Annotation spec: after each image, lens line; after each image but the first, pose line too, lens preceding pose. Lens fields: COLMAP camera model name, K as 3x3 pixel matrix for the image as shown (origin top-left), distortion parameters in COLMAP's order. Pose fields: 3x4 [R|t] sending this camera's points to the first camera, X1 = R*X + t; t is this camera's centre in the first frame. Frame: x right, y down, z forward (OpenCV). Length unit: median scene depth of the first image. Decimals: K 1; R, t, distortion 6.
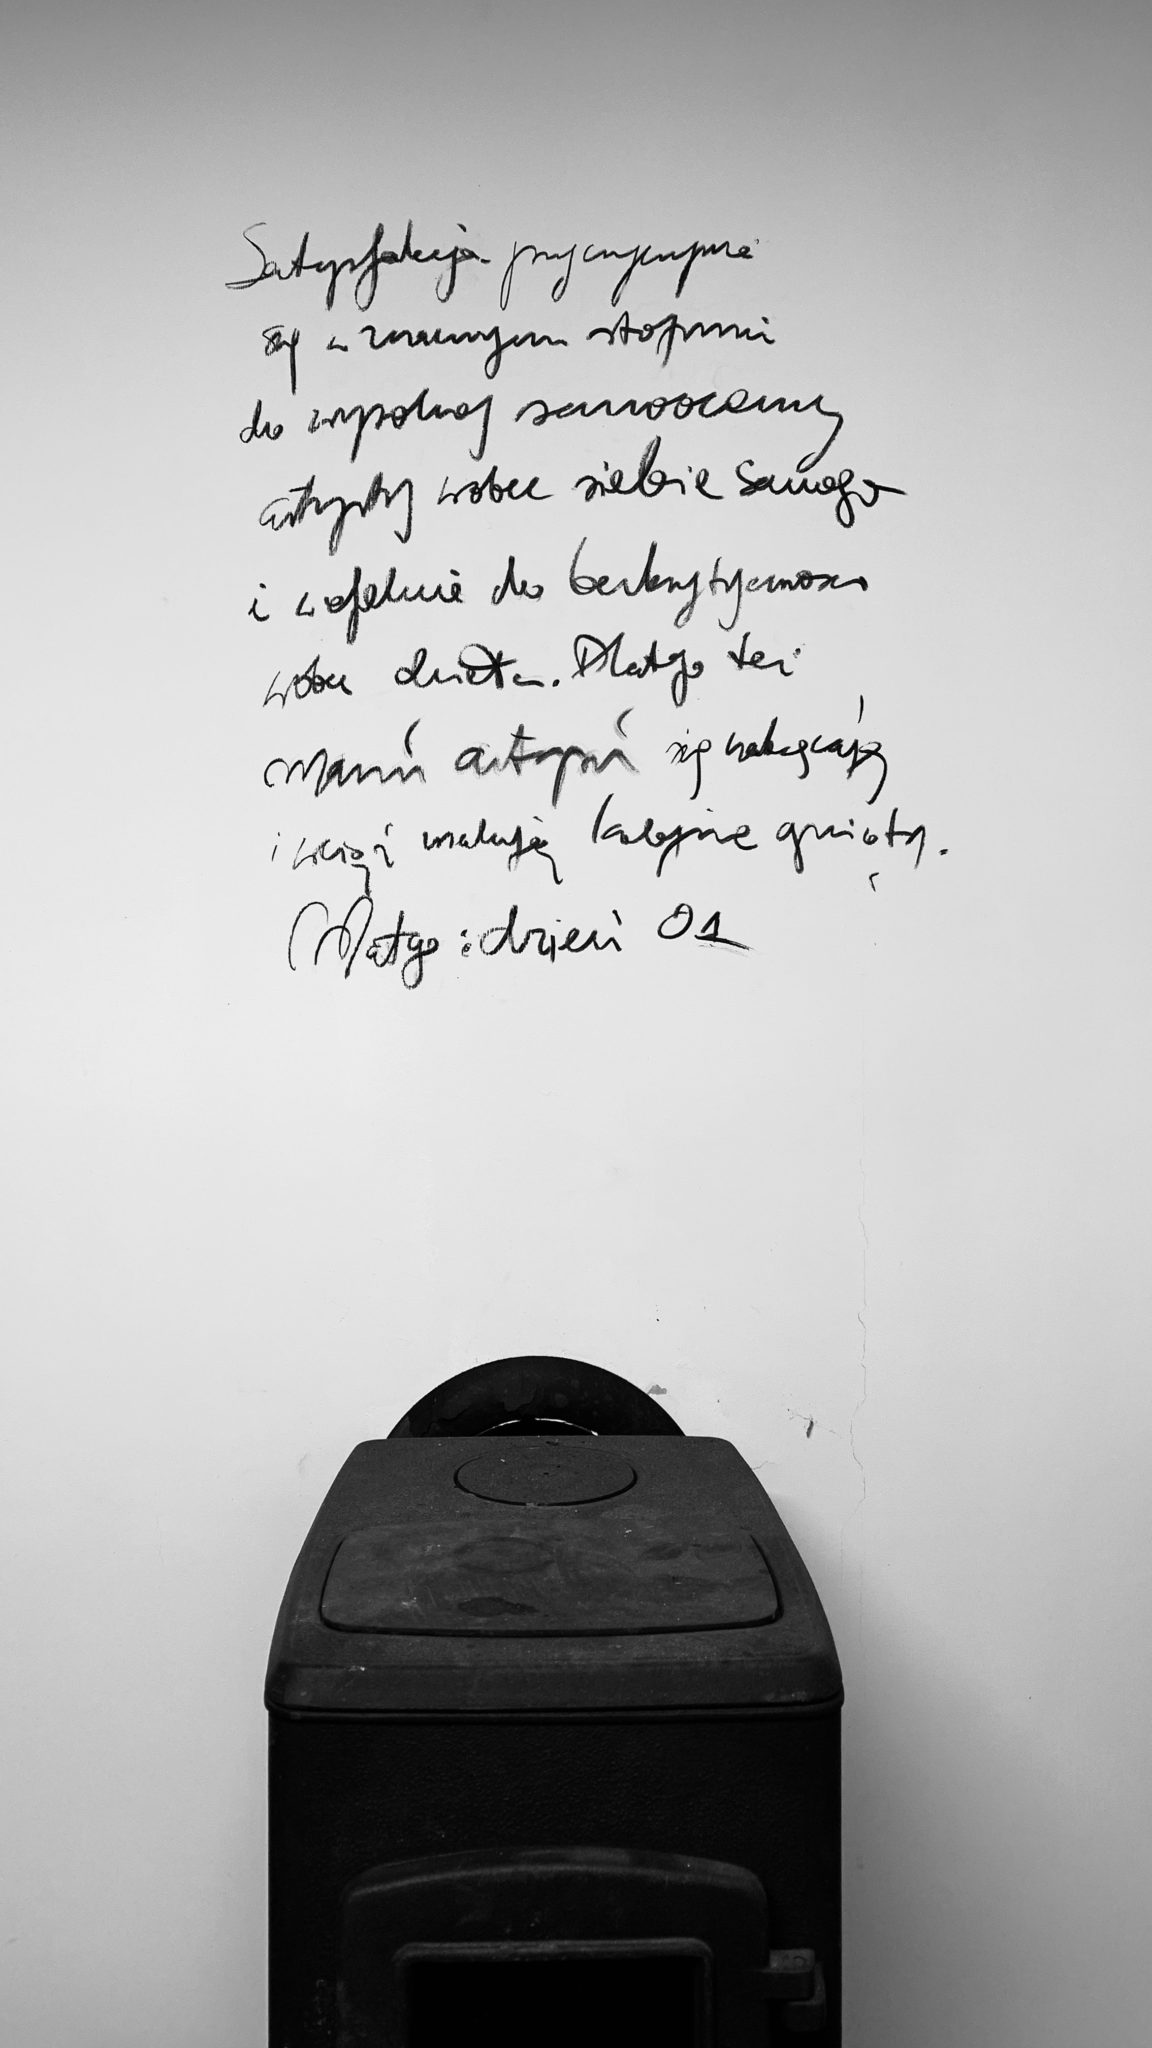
lens RADIAL K [[1535.4, 0, 558.9], [0, 1535.4, 1019.6], [0, 0, 1]] dist [0.011991, -0.000766]
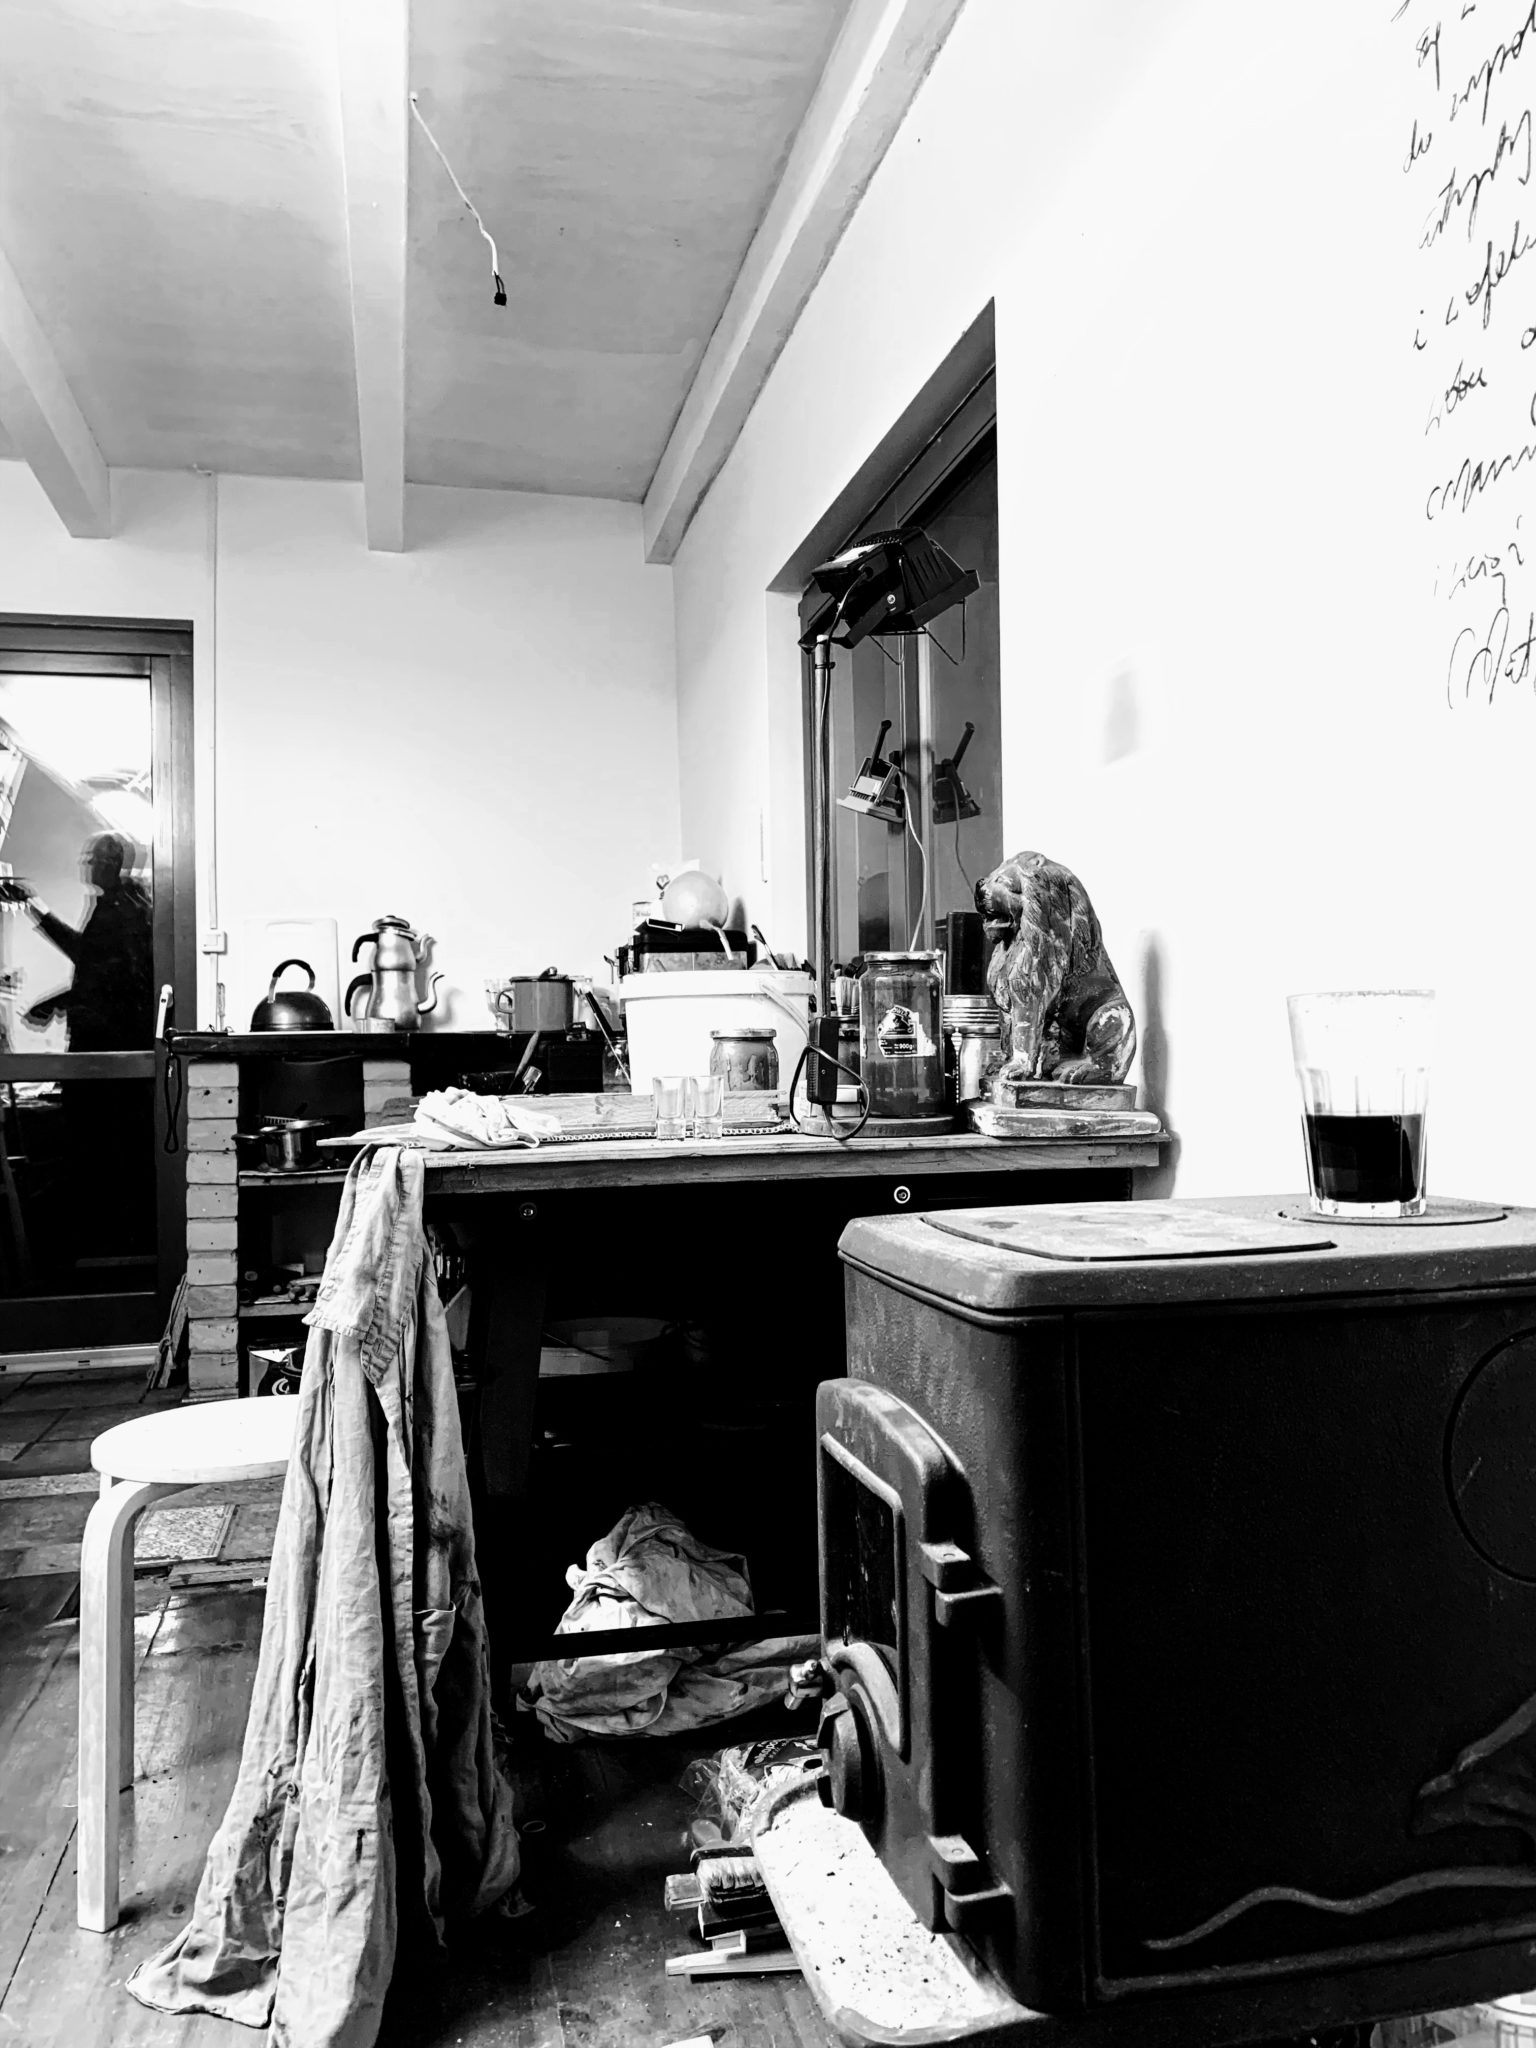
lens RADIAL K [[1577.0, 0, 766.5], [0, 1577.0, 1027.9], [0, 0, 1]] dist [-0.003368, -0.001867]
pose [[0.203867, -0.019929, -0.978796, 1.171169], [0.011158, 0.999775, -0.018032, 0.302526], [0.978935, -0.007245, 0.204043, 0.710871]]
